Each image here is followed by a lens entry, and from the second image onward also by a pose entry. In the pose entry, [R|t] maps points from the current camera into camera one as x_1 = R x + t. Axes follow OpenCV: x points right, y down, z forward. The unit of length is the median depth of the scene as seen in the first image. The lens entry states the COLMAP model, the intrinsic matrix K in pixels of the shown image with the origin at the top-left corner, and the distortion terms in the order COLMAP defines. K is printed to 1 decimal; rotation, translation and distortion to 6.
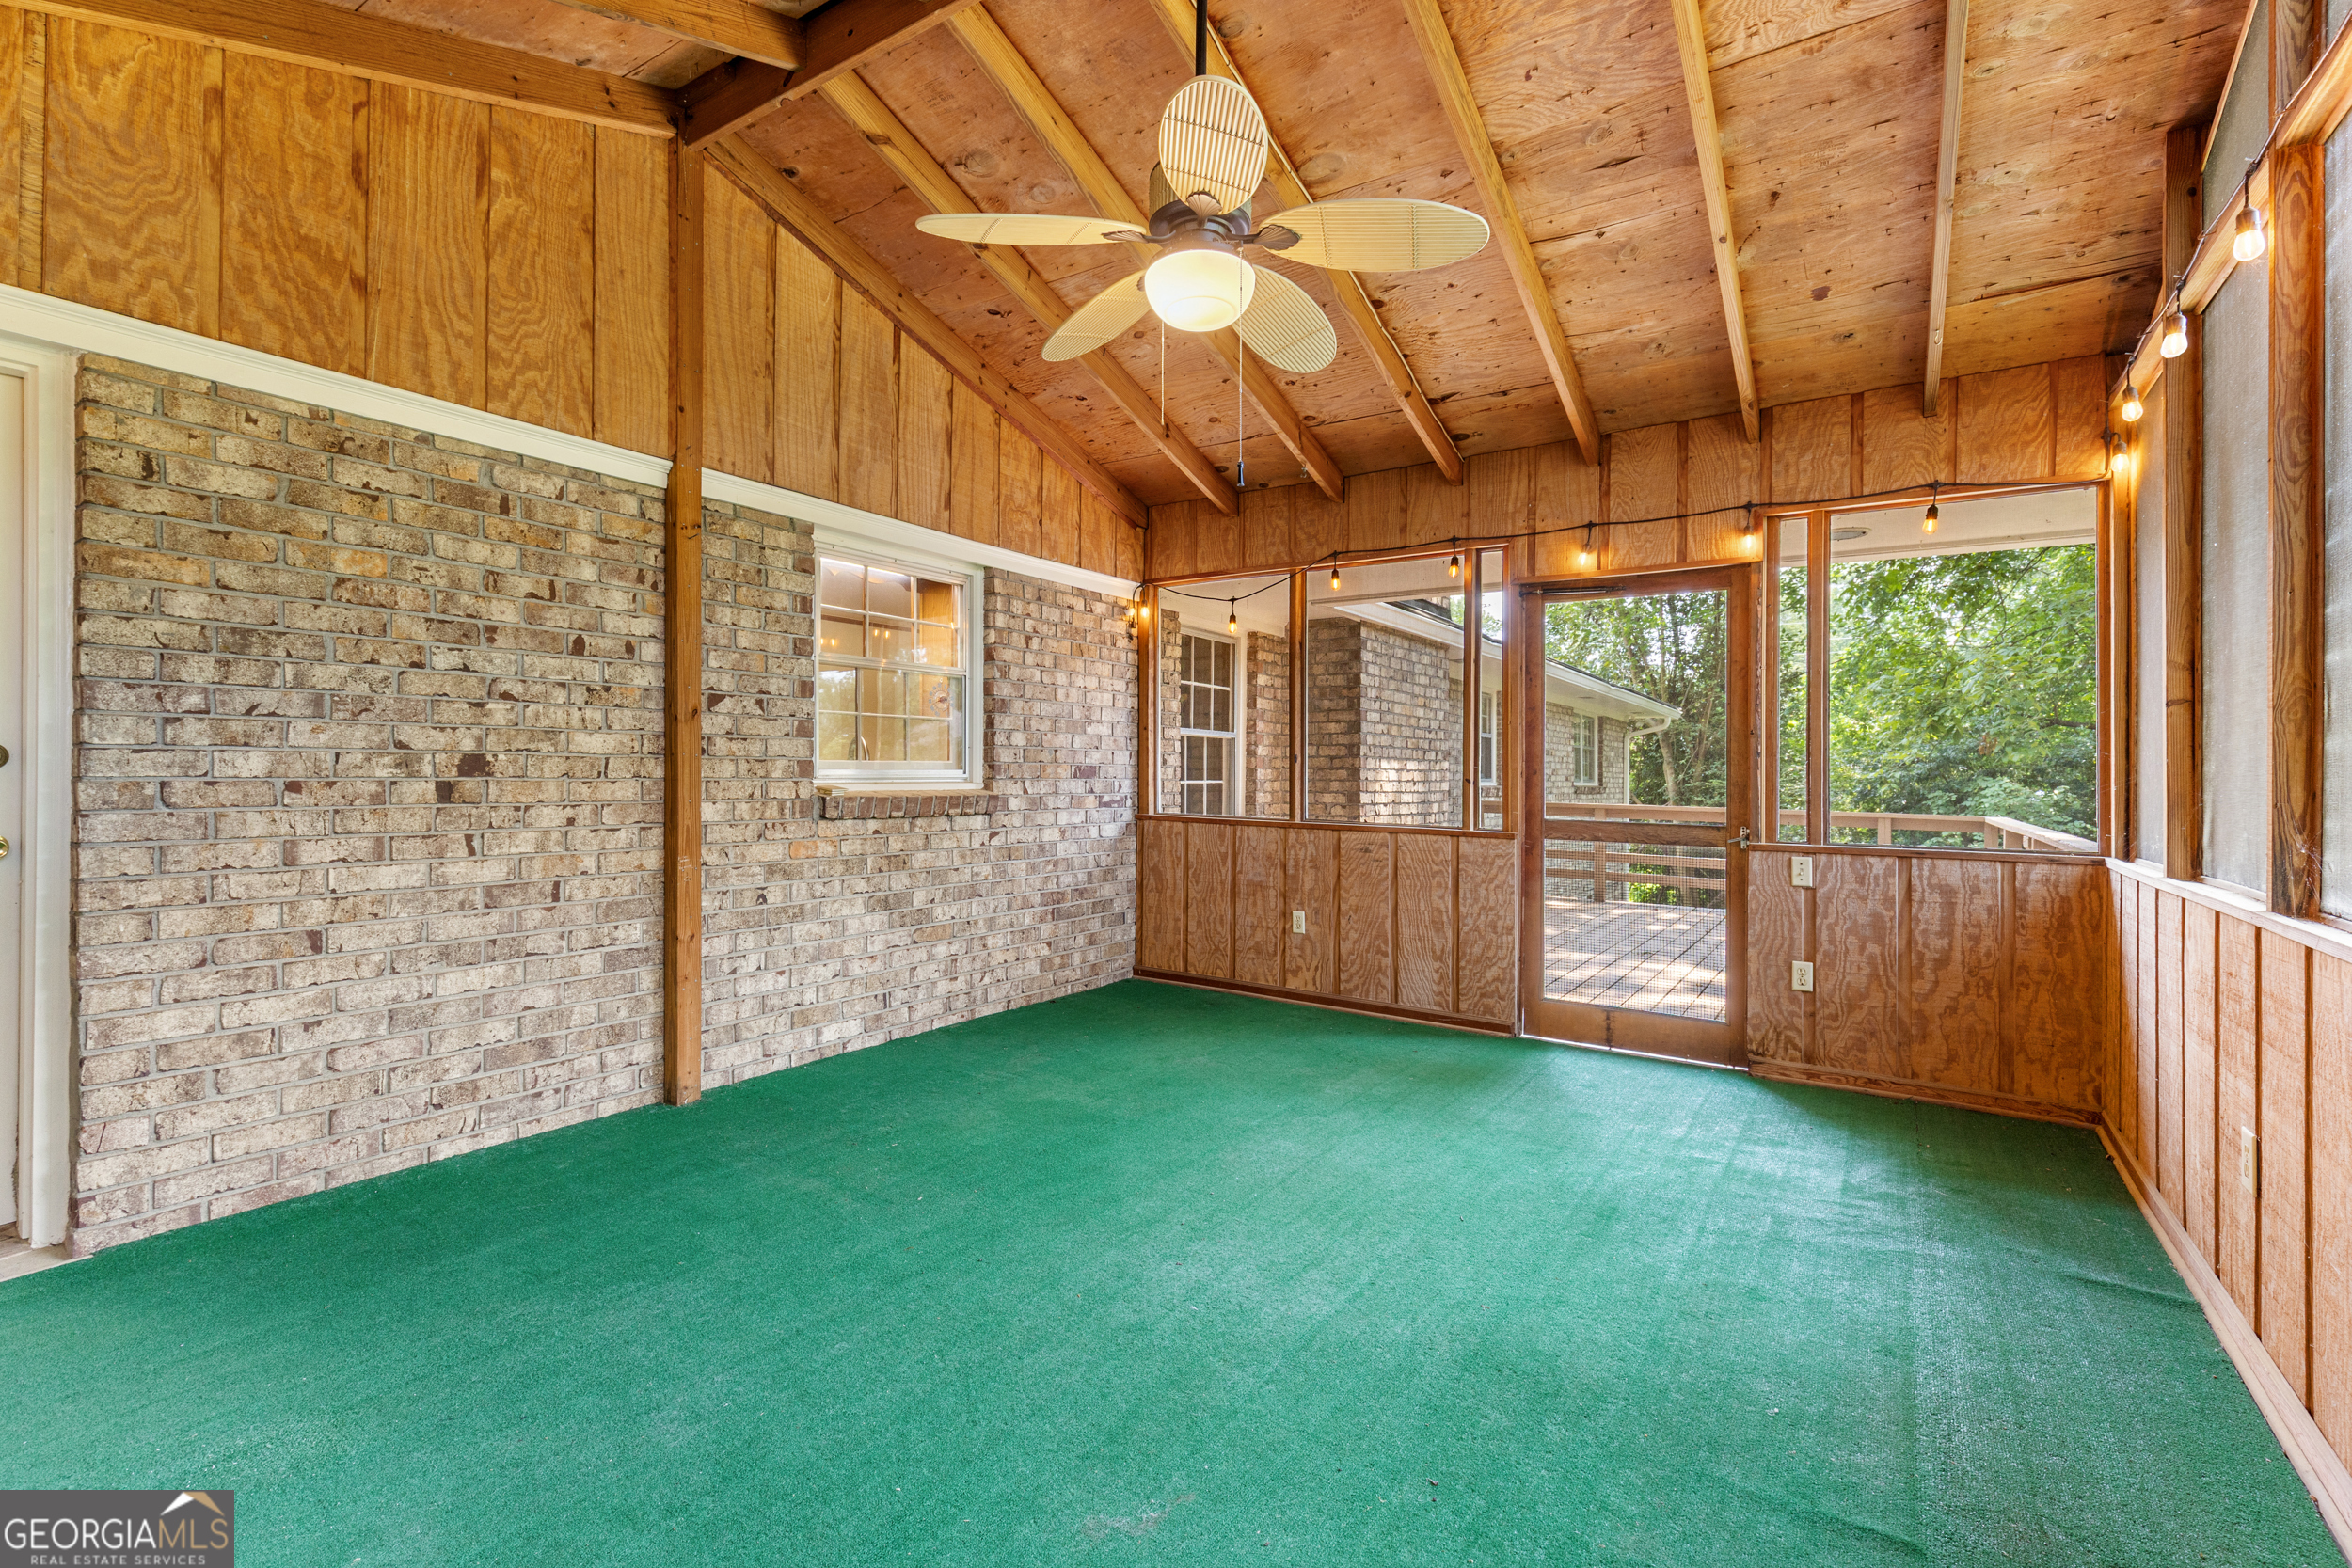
lens RADIAL K [[1065.3, 0, 1184.2], [0, 1065.3, 774.1], [0, 0, 1]] dist [0.007533, -0.000920]
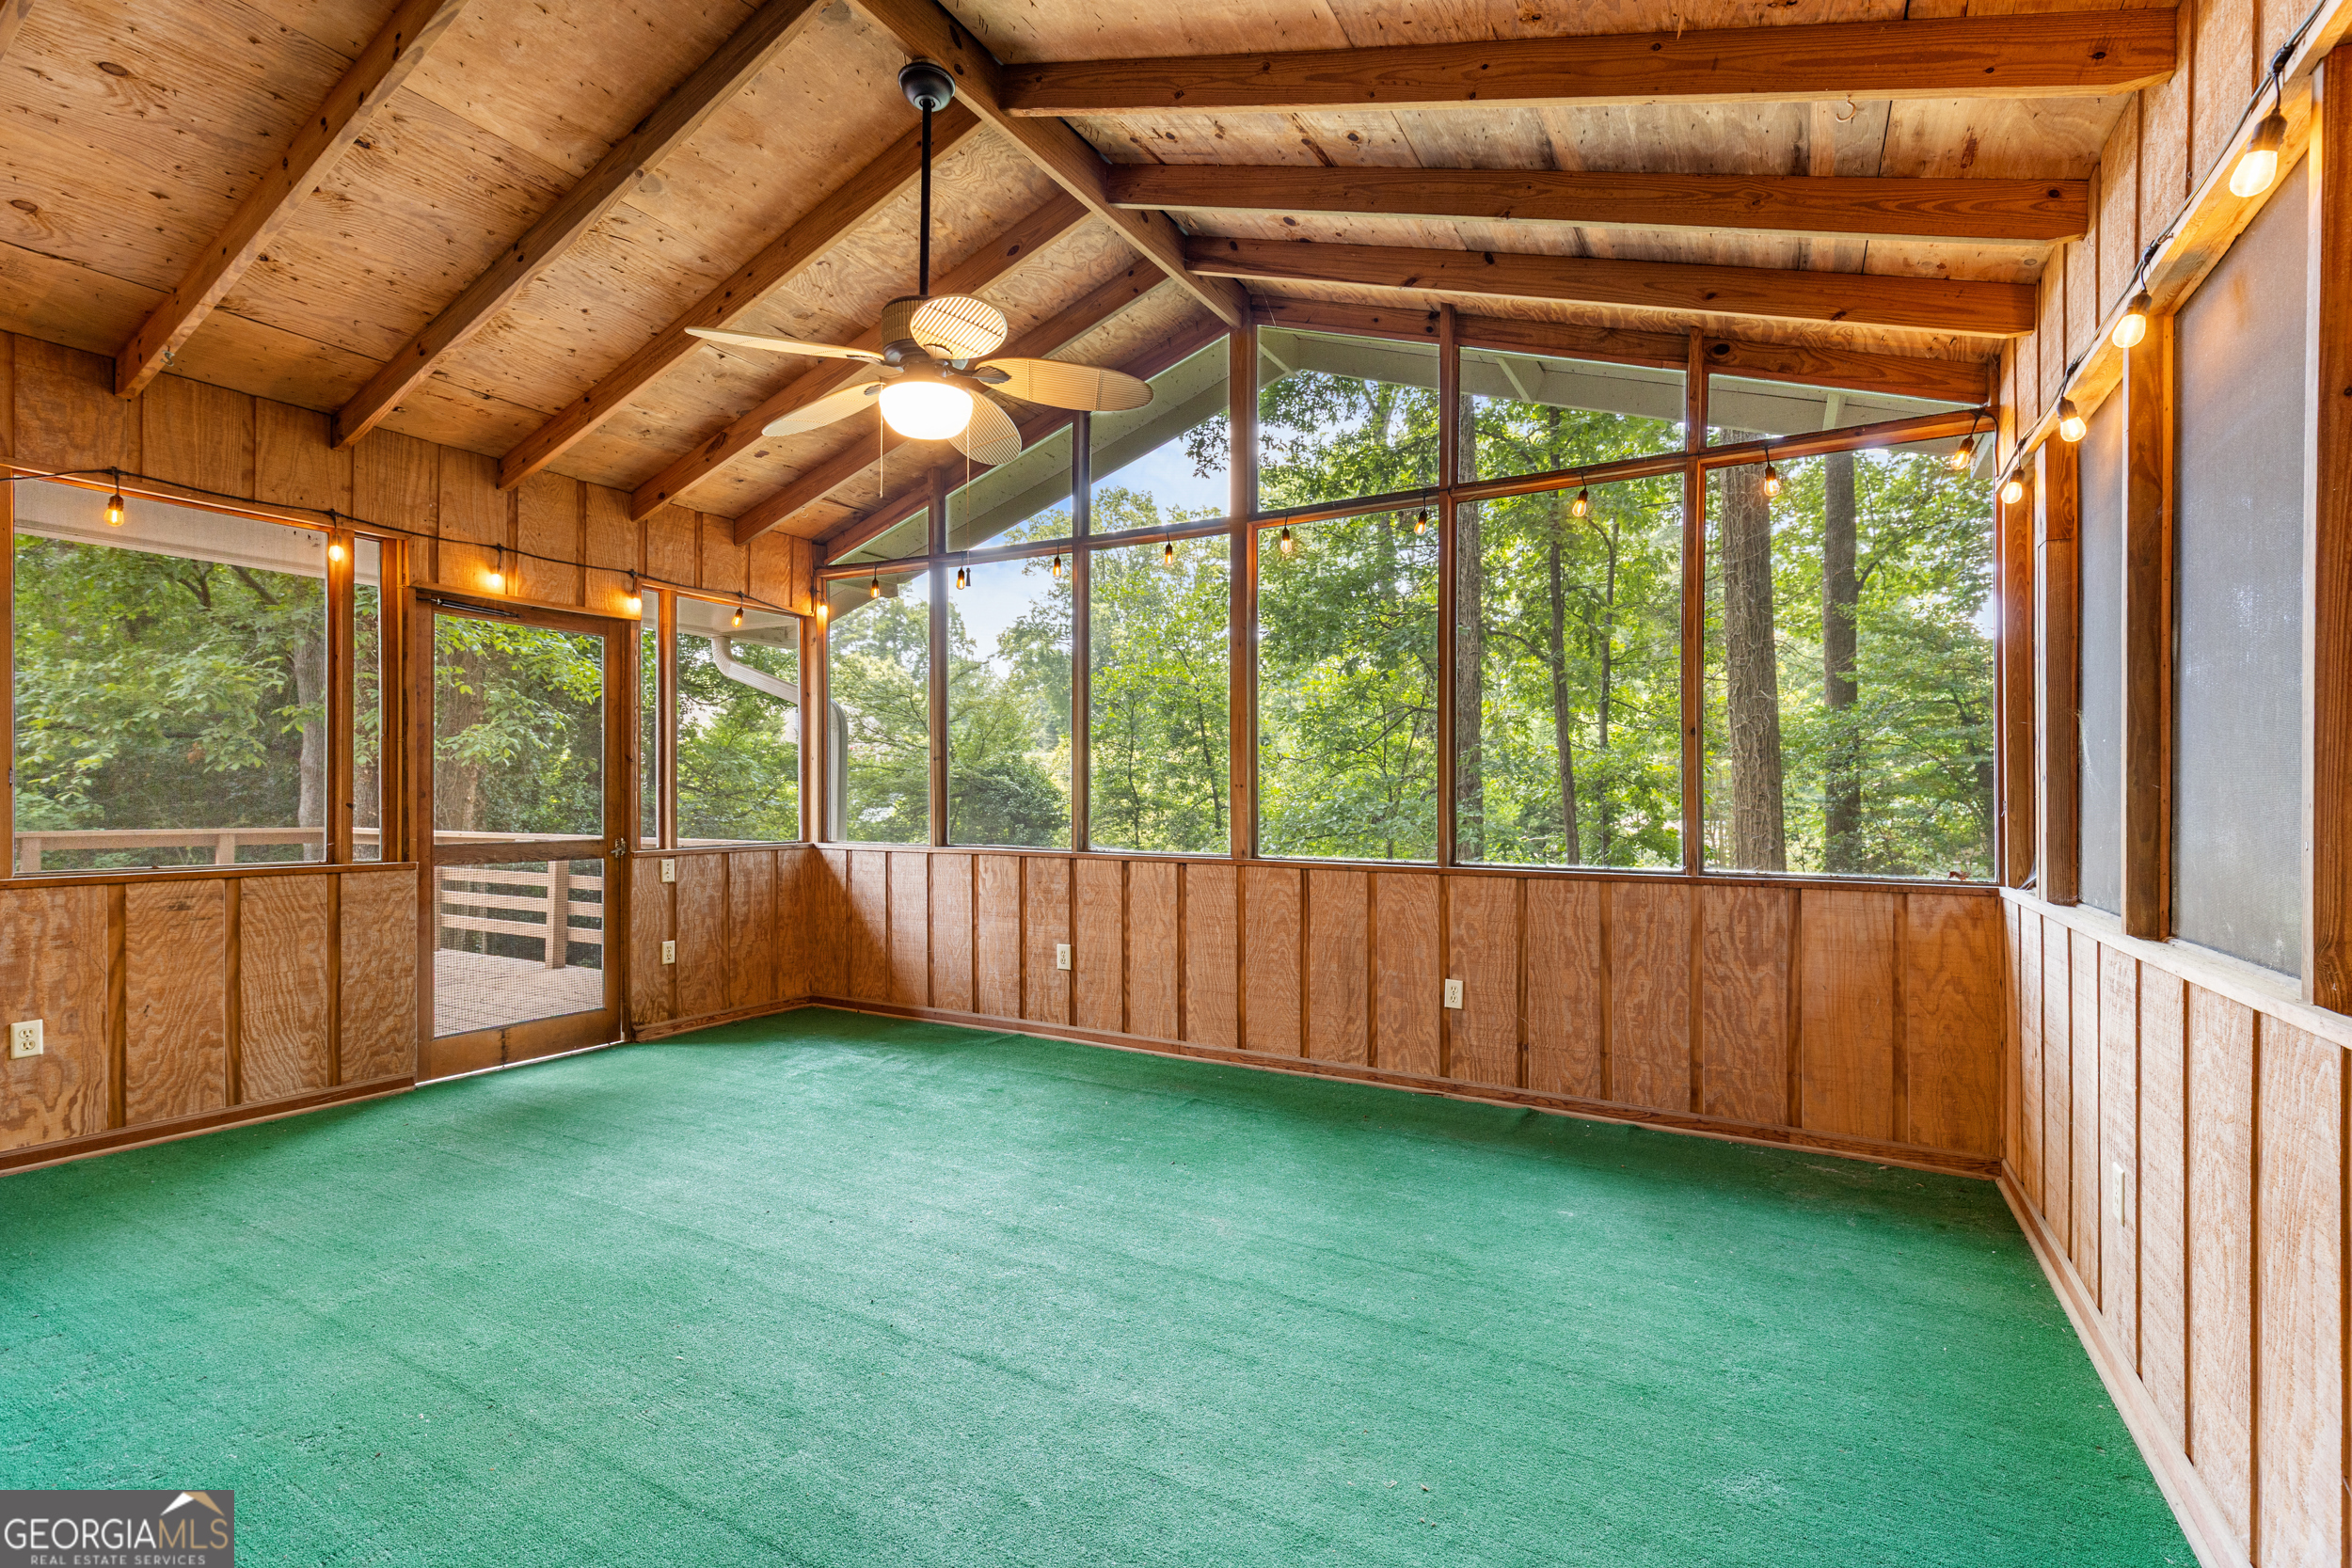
lens RADIAL K [[1065.3, 0, 1174.8], [0, 1065.3, 782.4], [0, 0, 1]] dist [0.007533, -0.000920]
pose [[-0.075485, -0.001395, 0.997146, -0.719654], [-0.002341, 0.999997, 0.001222, -0.016853], [-0.997144, -0.002242, -0.075488, 0.478066]]
